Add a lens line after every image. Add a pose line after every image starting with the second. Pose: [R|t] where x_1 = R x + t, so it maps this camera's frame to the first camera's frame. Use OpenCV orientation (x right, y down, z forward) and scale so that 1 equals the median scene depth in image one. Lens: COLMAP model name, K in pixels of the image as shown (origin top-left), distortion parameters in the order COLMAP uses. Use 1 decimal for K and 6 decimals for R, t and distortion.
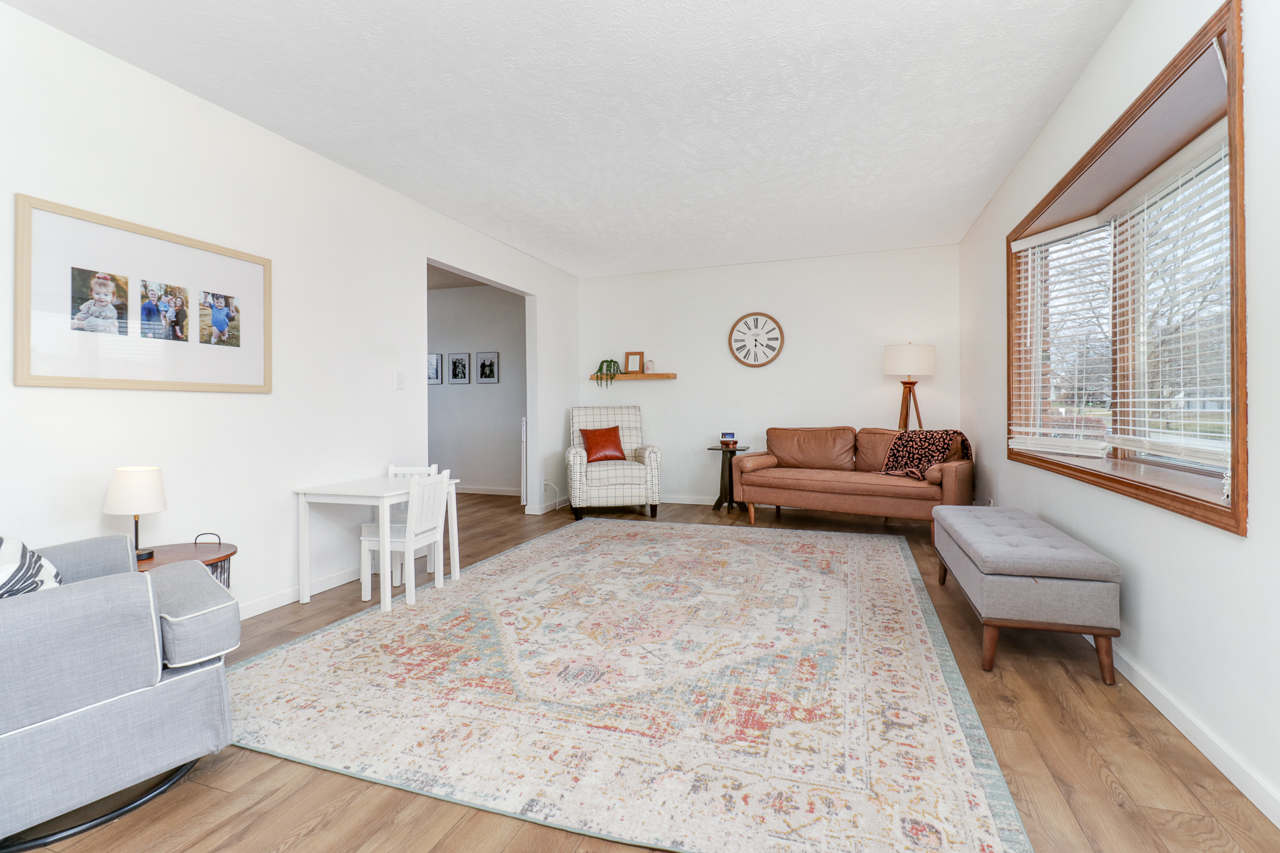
lens RADIAL K [[609.4, 0, 639.5], [0, 609.4, 415.5], [0, 0, 1]] dist [-0.010323, -0.002004]
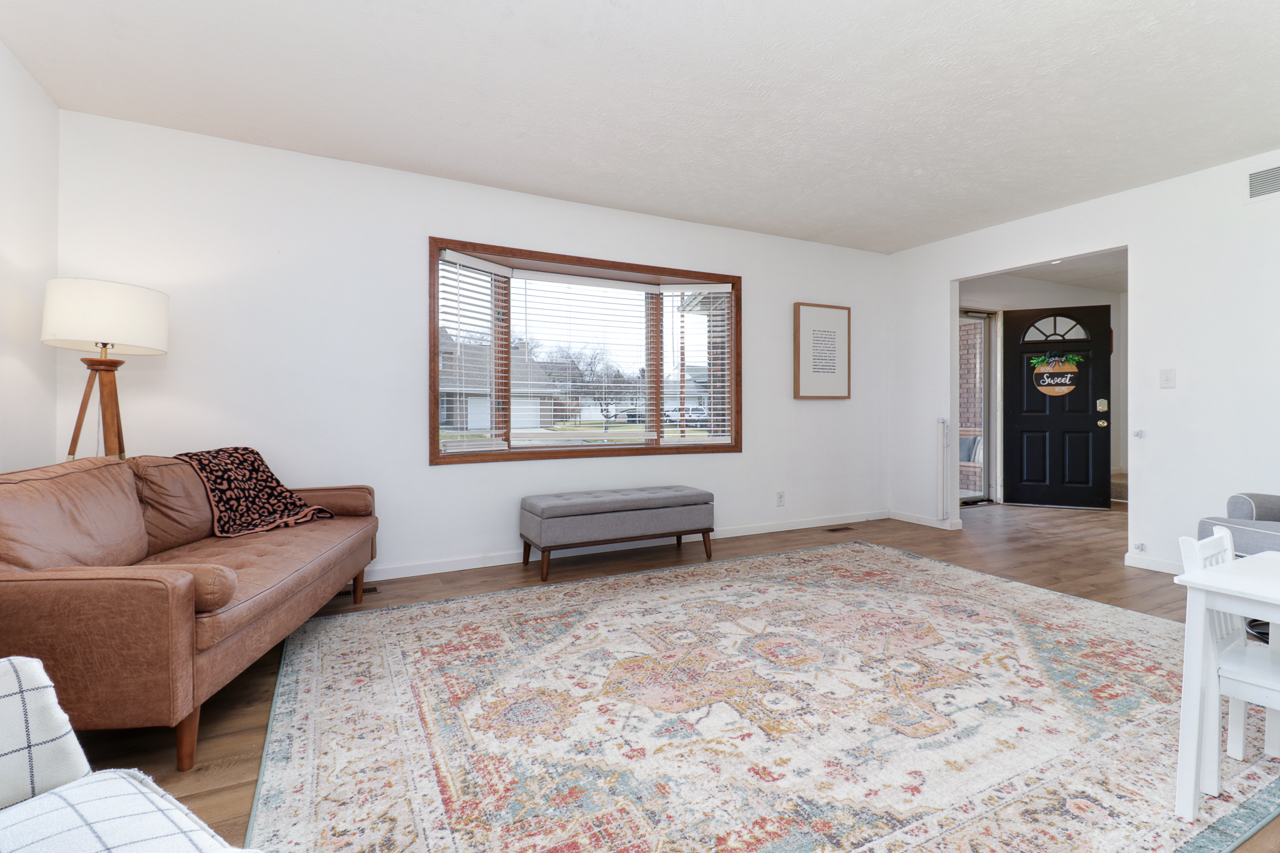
lens RADIAL K [[609.4, 0, 639.4], [0, 609.4, 422.4], [0, 0, 1]] dist [-0.010323, -0.002004]
pose [[-0.734827, -0.007442, 0.678214, -0.390759], [0.016564, 0.999445, 0.028914, -0.022357], [-0.678052, 0.032481, -0.734296, 1.991284]]
